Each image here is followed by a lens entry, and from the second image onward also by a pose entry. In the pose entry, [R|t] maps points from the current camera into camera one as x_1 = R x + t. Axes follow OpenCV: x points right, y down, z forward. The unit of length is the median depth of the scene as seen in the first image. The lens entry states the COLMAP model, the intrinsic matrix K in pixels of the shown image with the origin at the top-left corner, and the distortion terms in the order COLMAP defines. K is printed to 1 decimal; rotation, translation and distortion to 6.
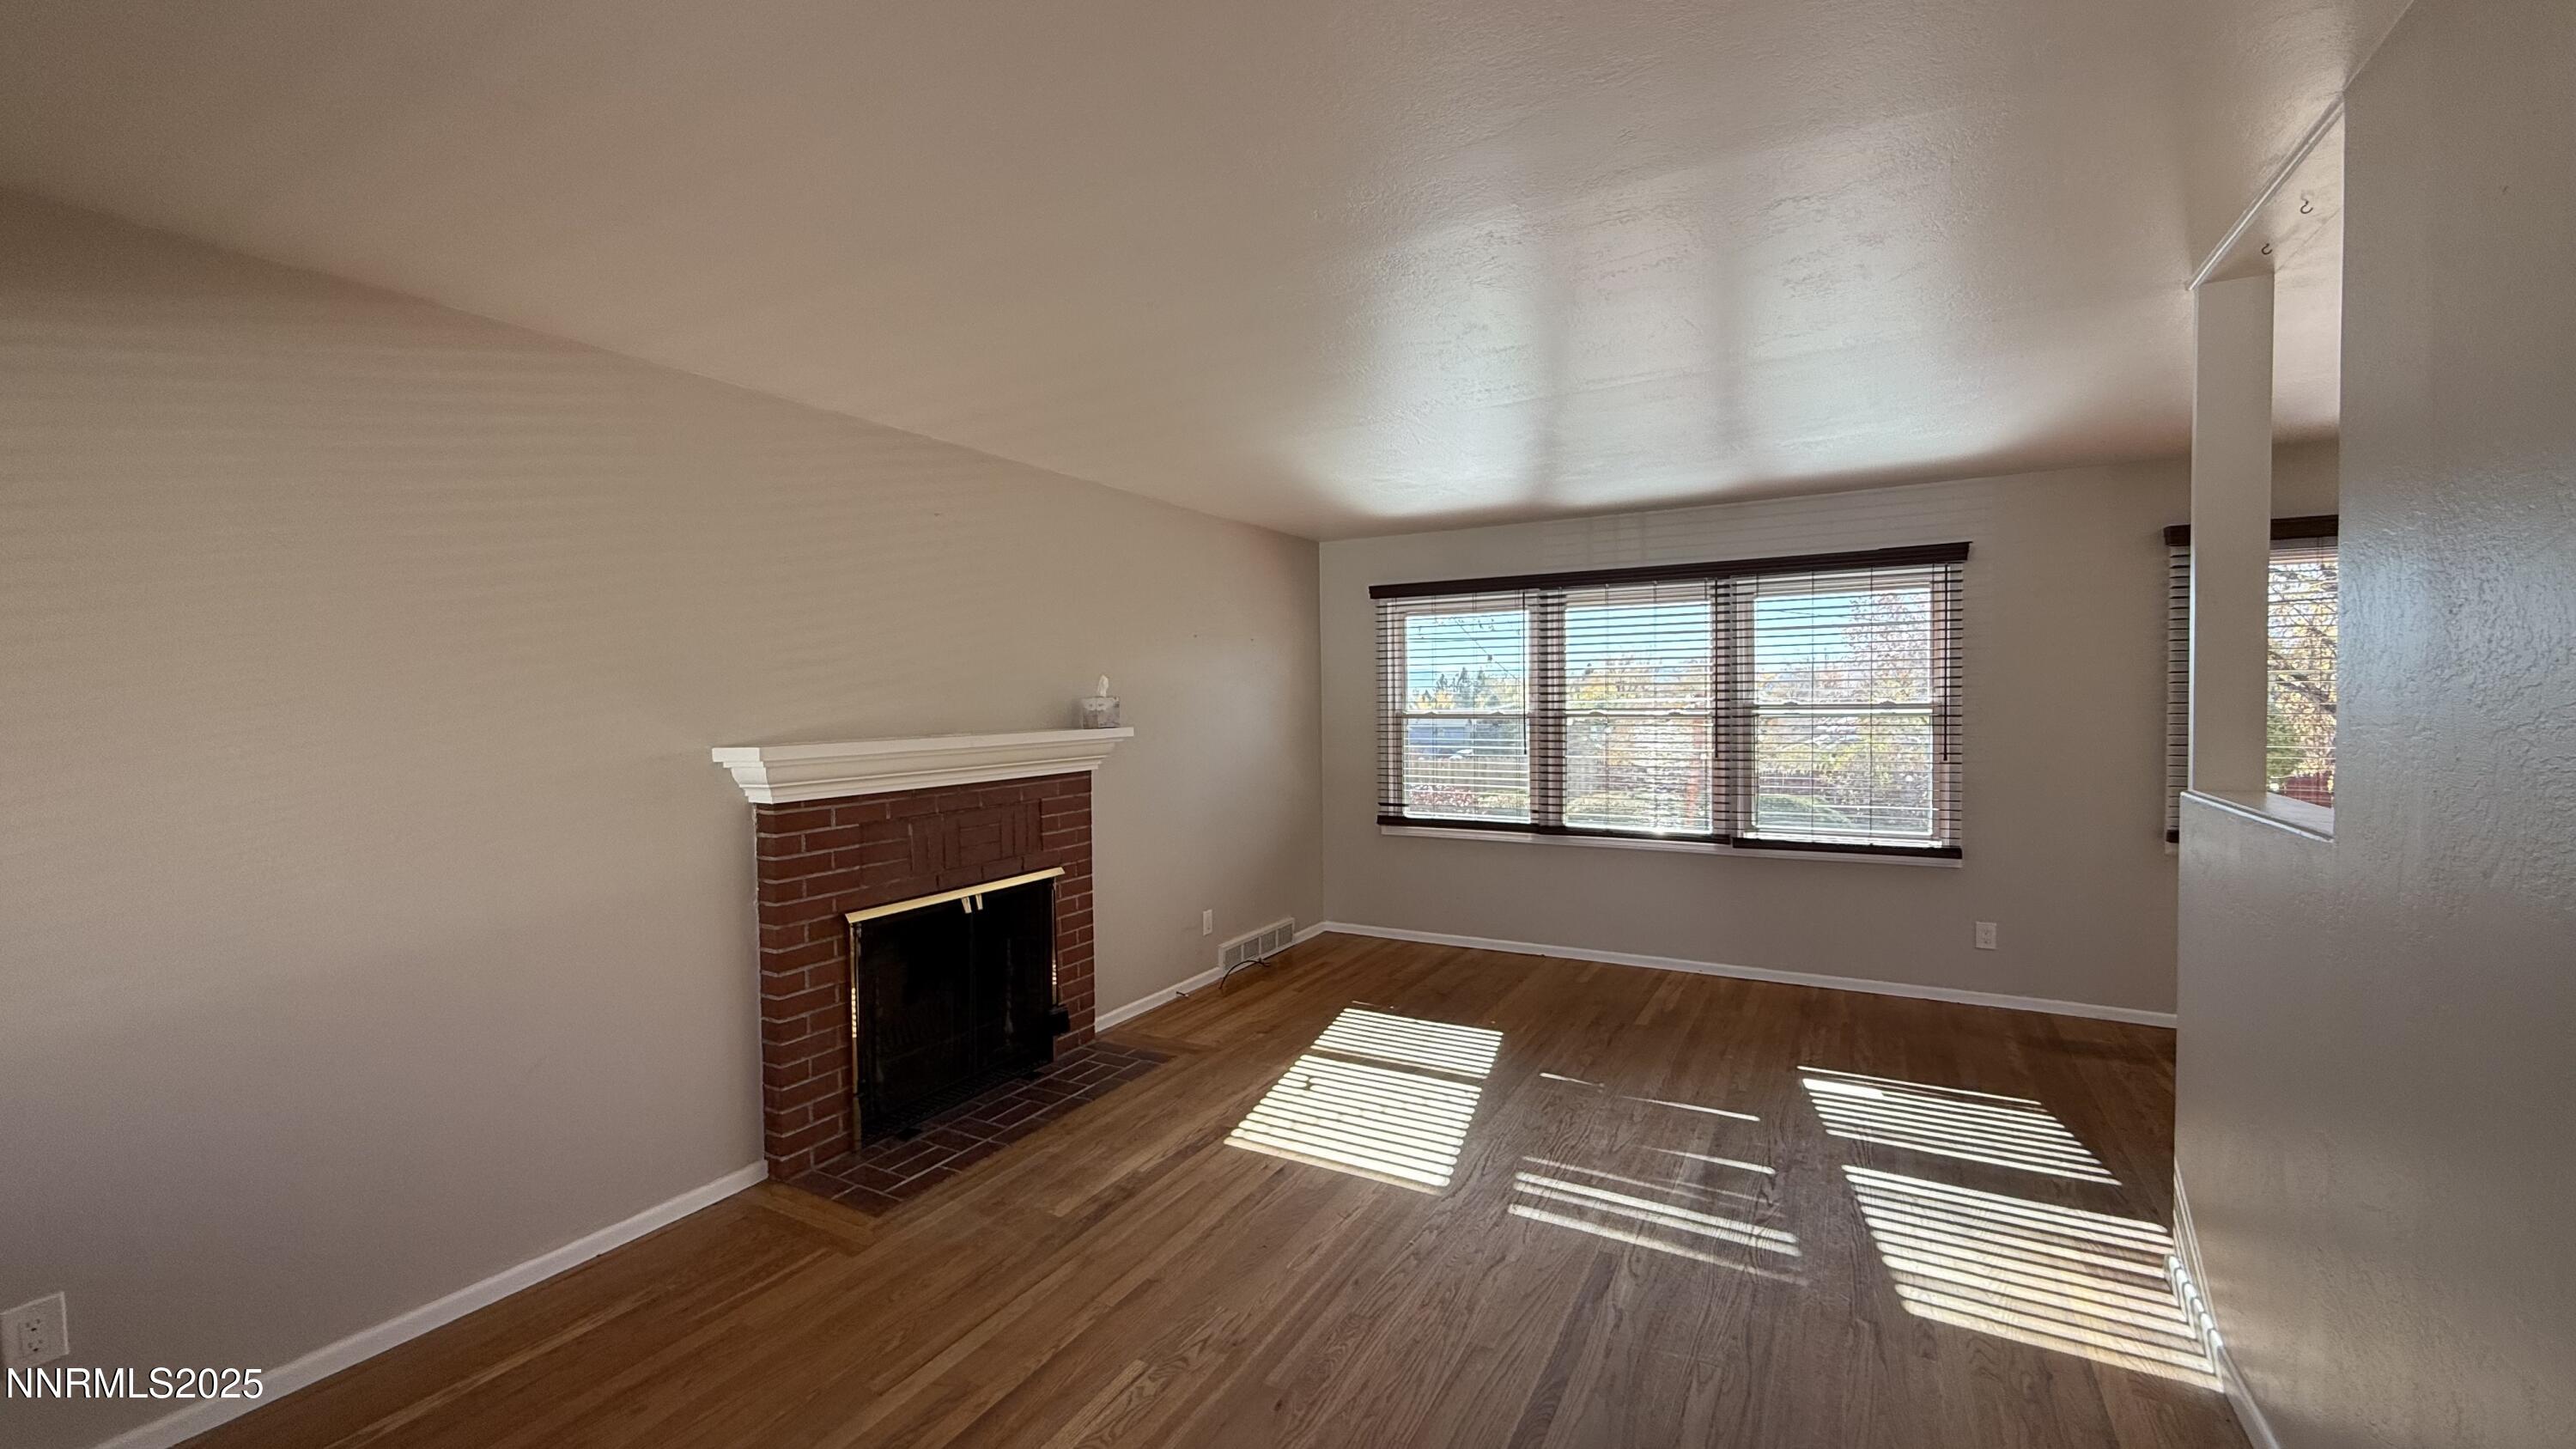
lens RADIAL K [[1025.6, 0, 1278.5], [0, 1025.6, 728.2], [0, 0, 1]] dist [0.002125, -0.000249]
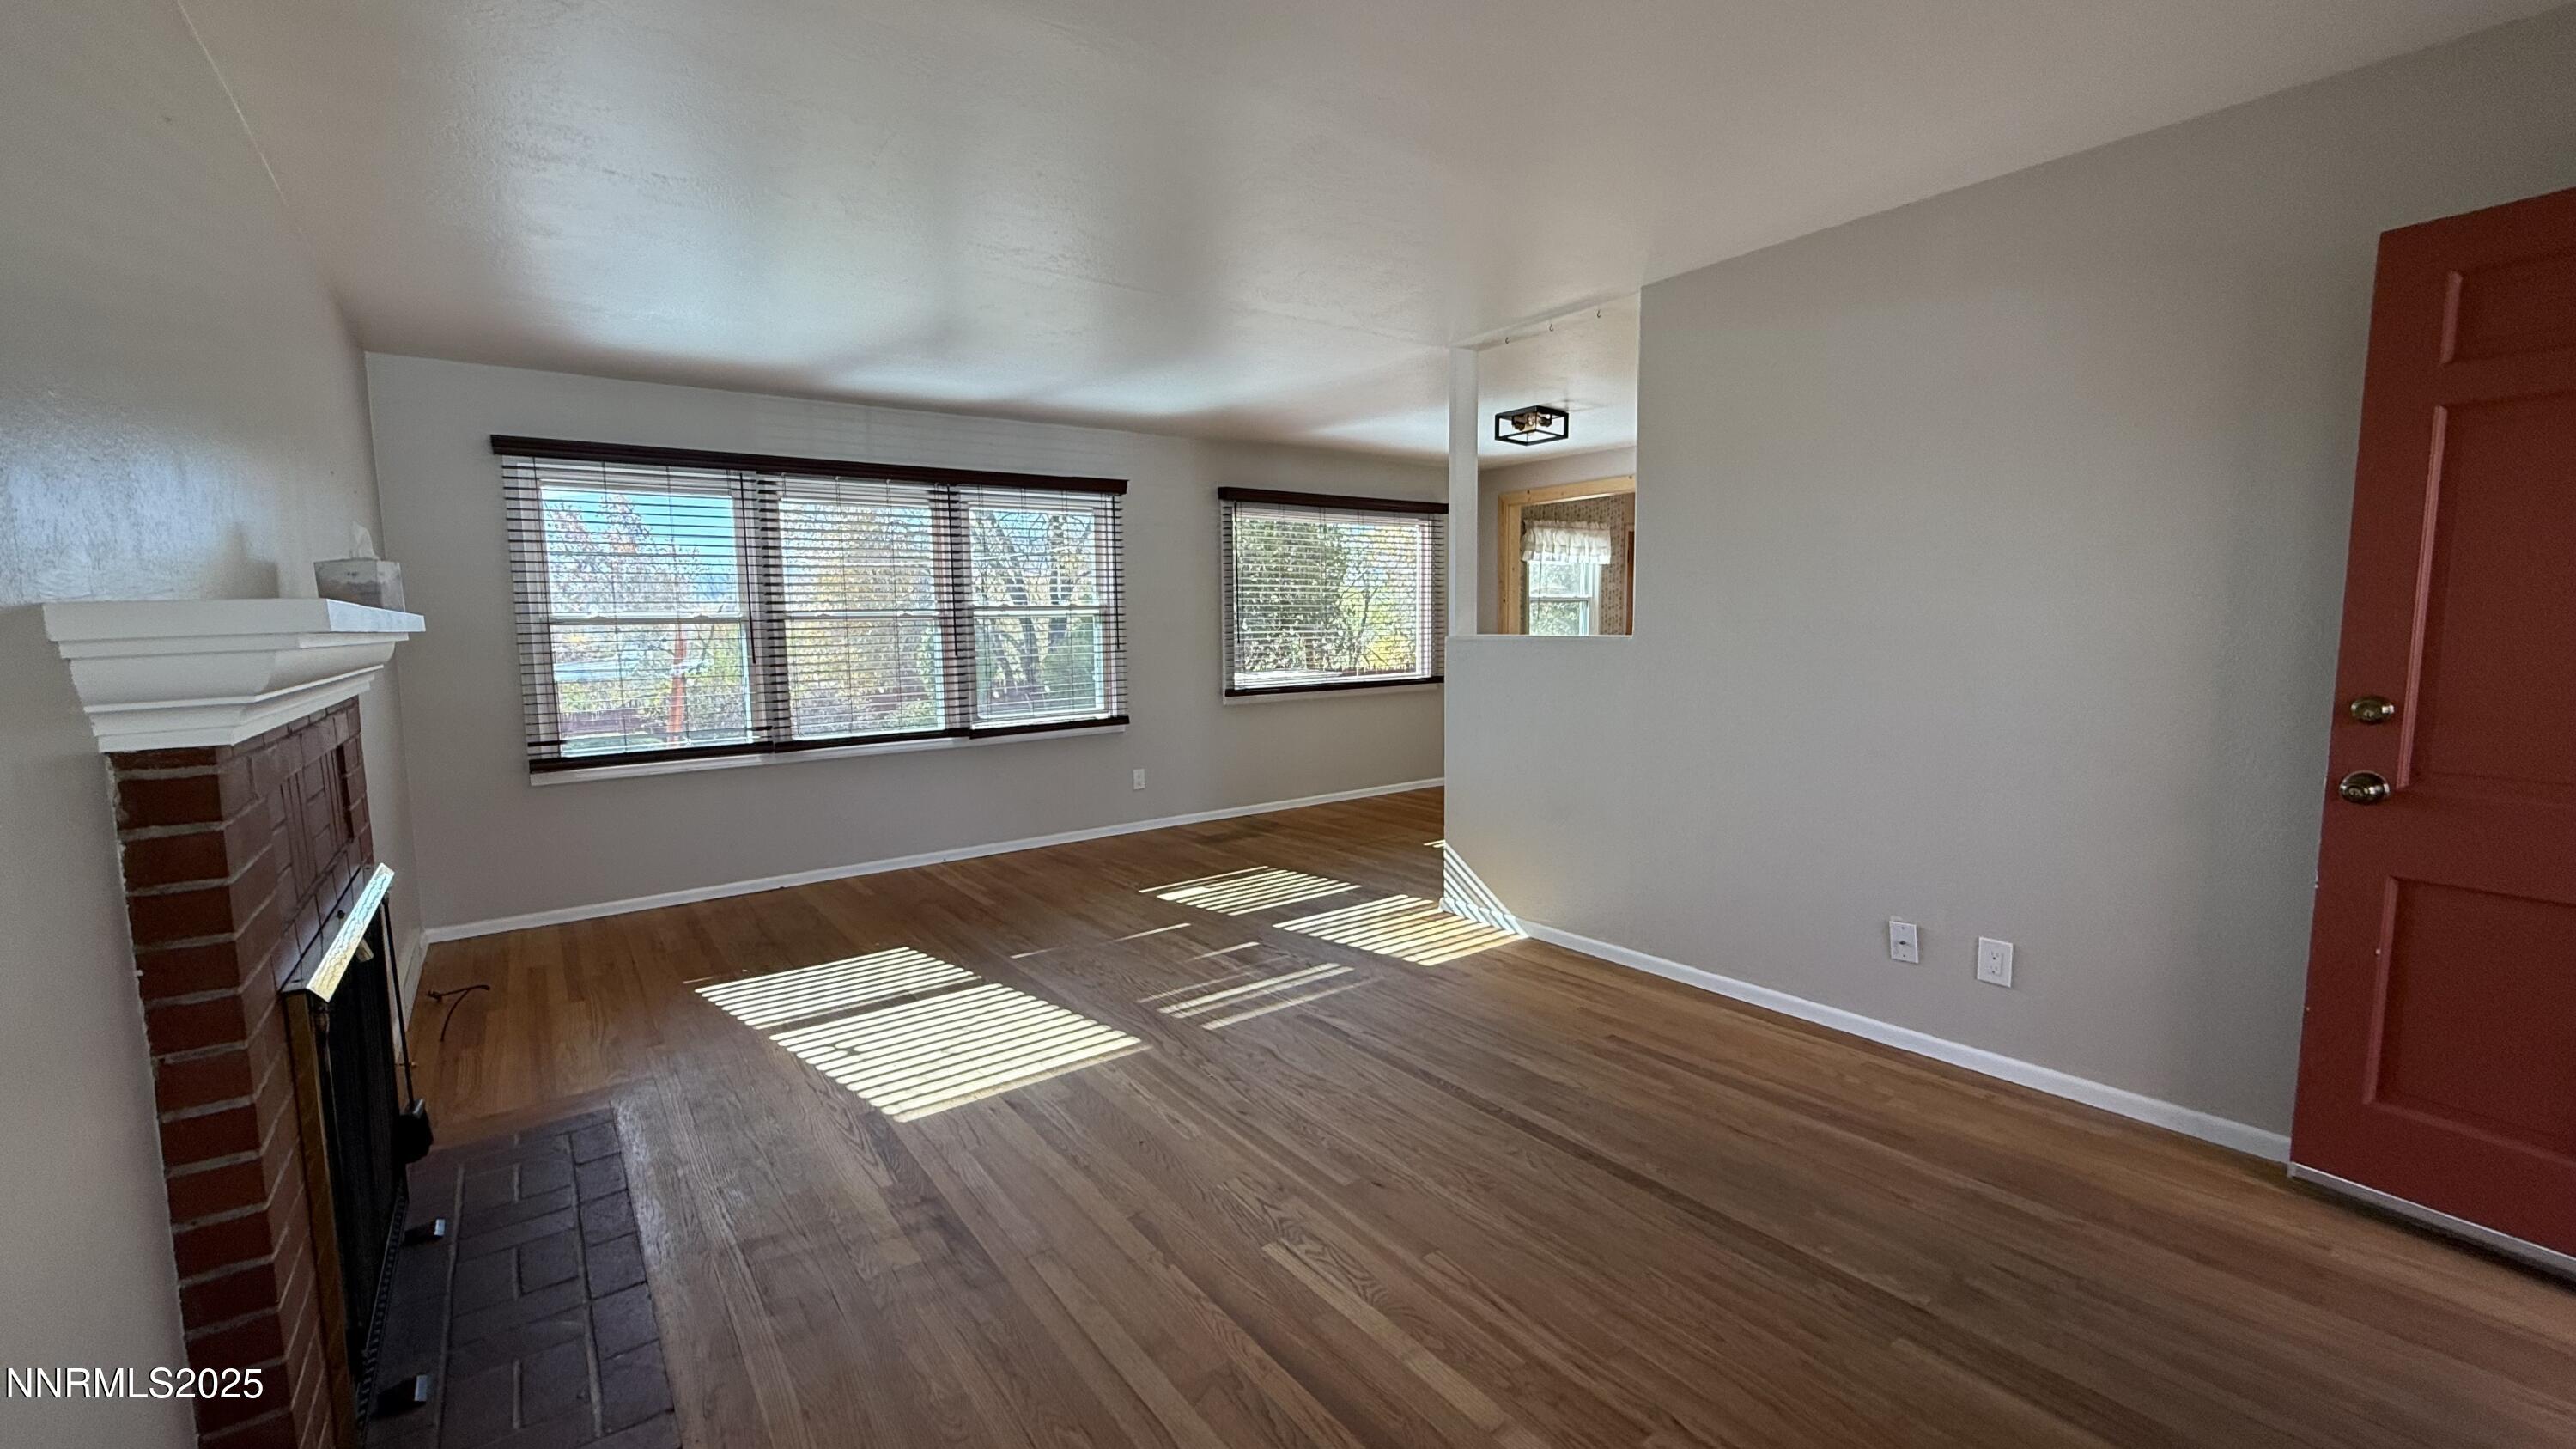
lens RADIAL K [[1025.6, 0, 1280.5], [0, 1025.6, 723.0], [0, 0, 1]] dist [0.002125, -0.000249]
pose [[0.398820, -0.087115, 0.912882, -0.545878], [0.041140, 0.996175, 0.077091, 0.039488], [-0.916106, 0.006810, 0.400878, 0.351282]]
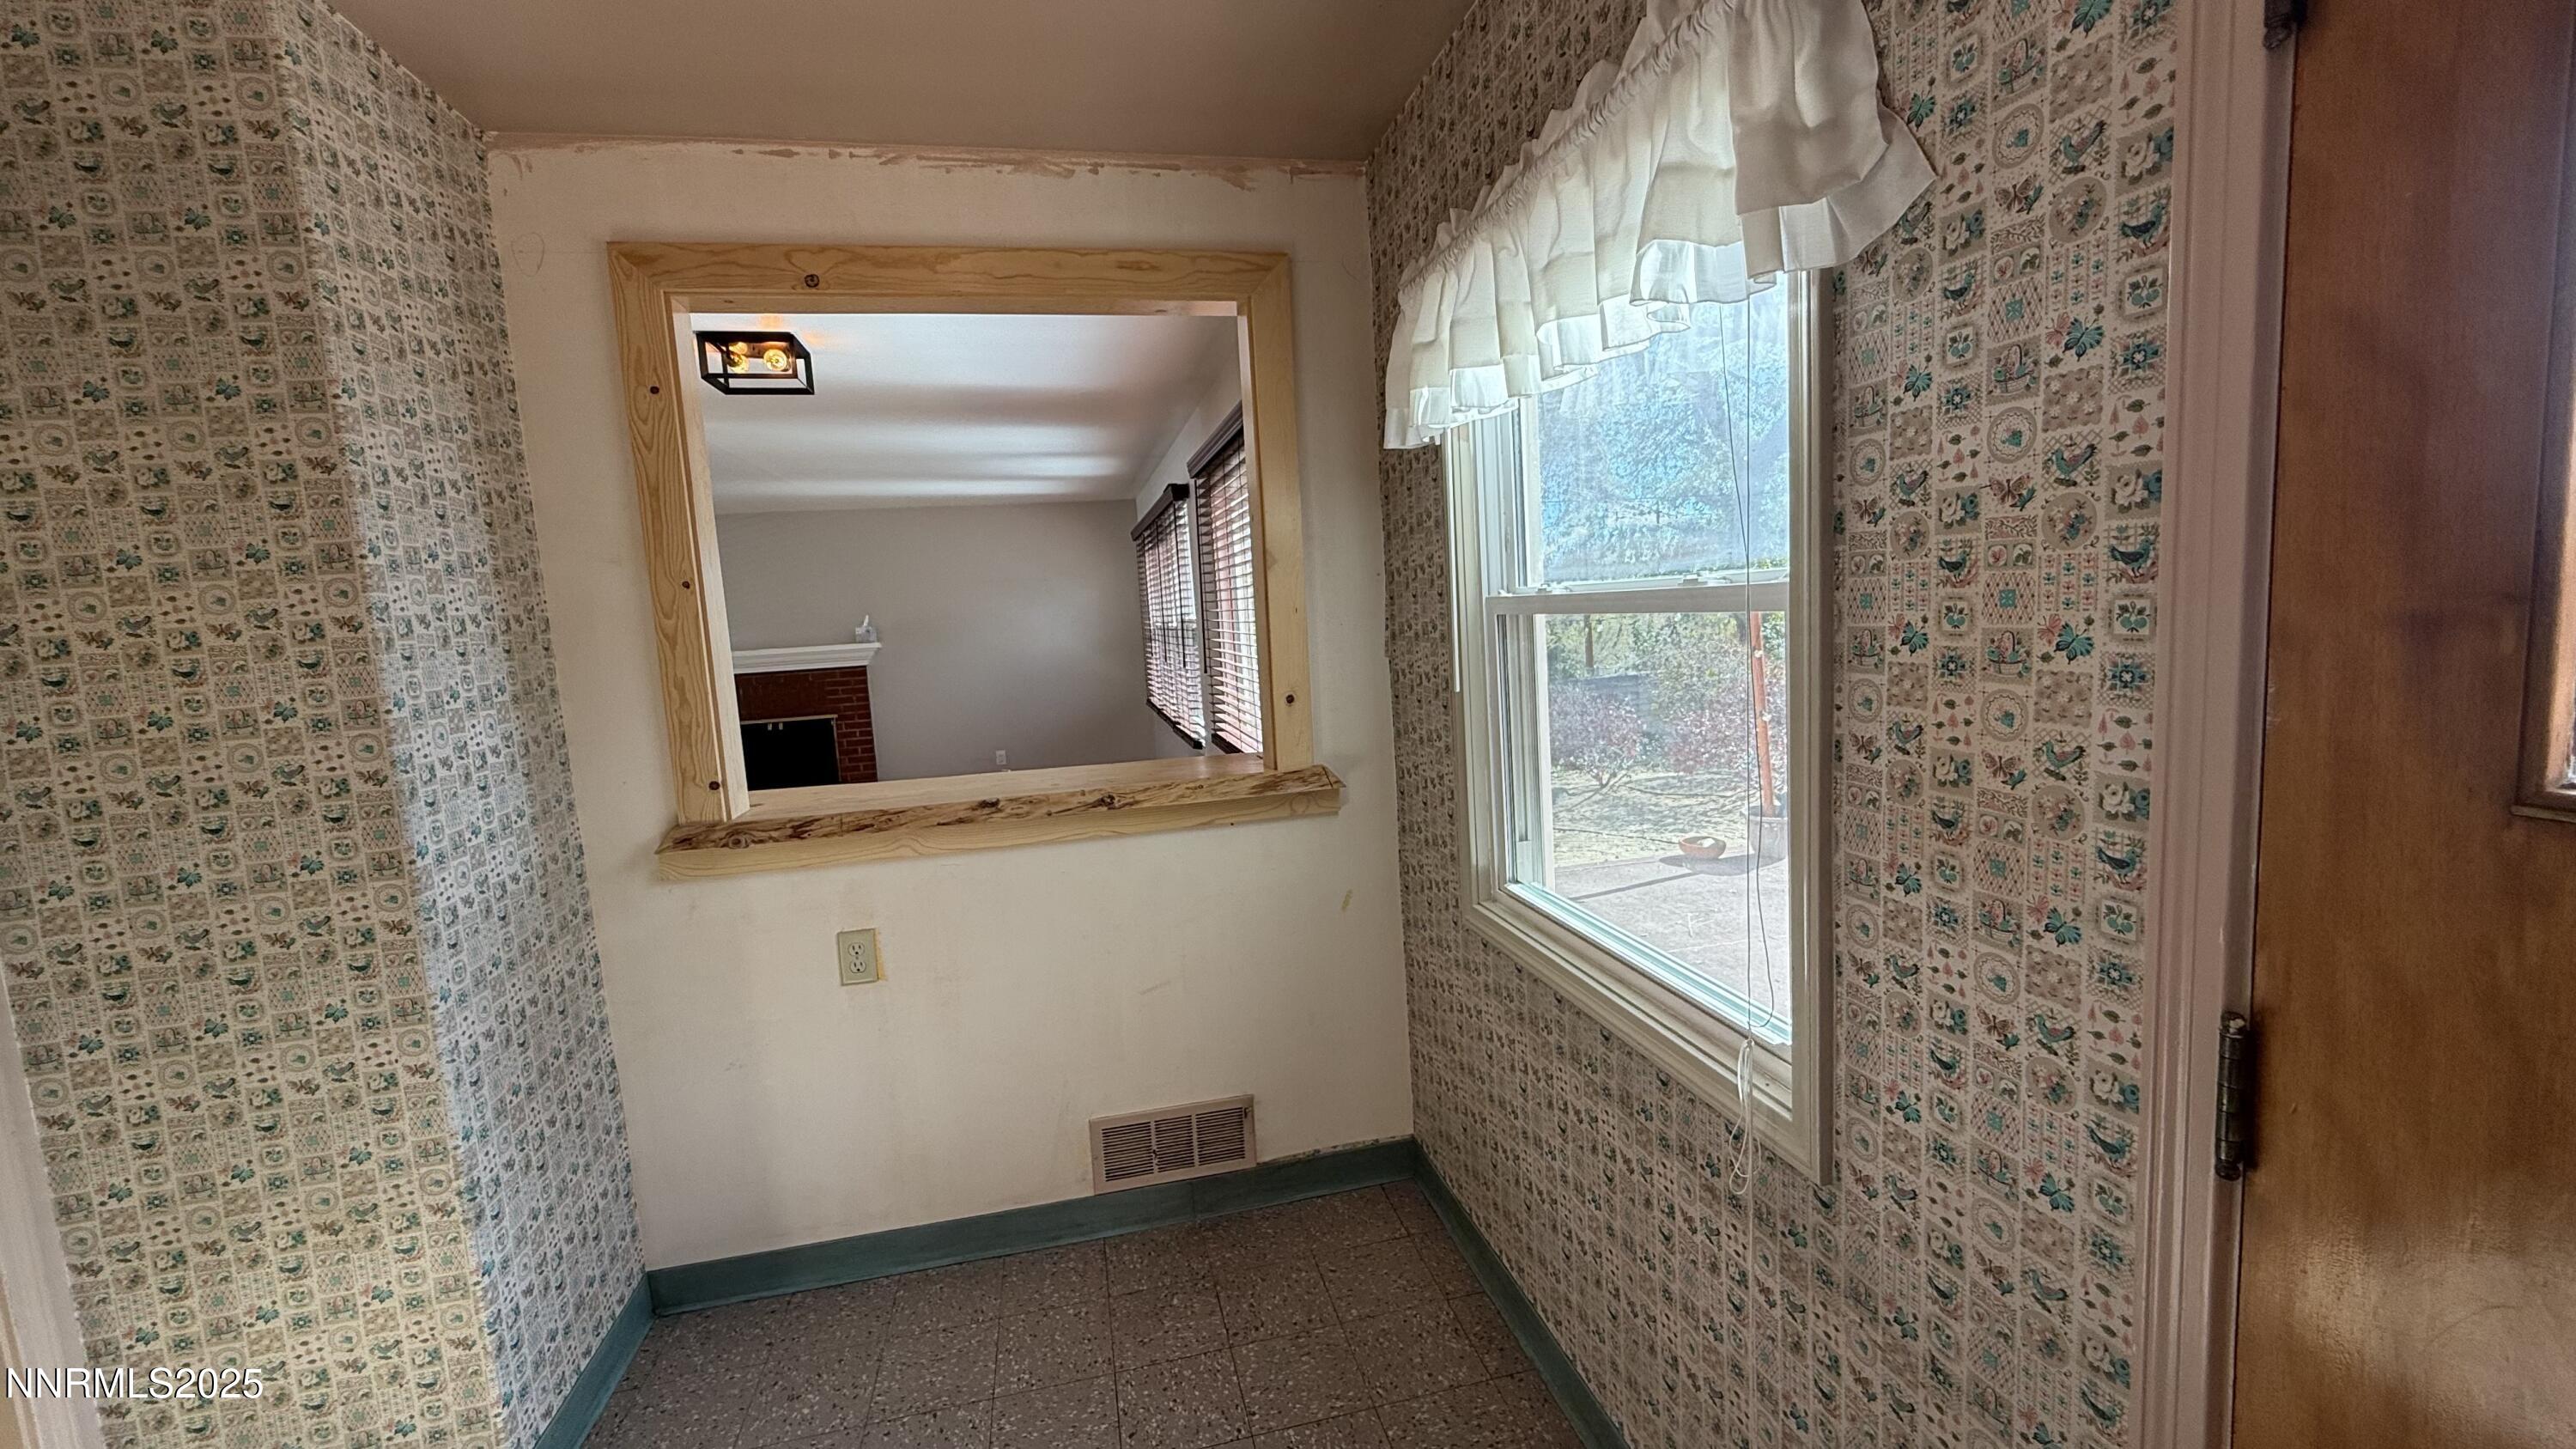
lens RADIAL K [[1025.6, 0, 1284.4], [0, 1025.6, 722.6], [0, 0, 1]] dist [0.002125, -0.000249]
pose [[0.679843, 0.055513, -0.731254, 1.946670], [0.025199, 0.994774, 0.098945, -0.023851], [0.732925, -0.085694, 0.674891, 0.326175]]
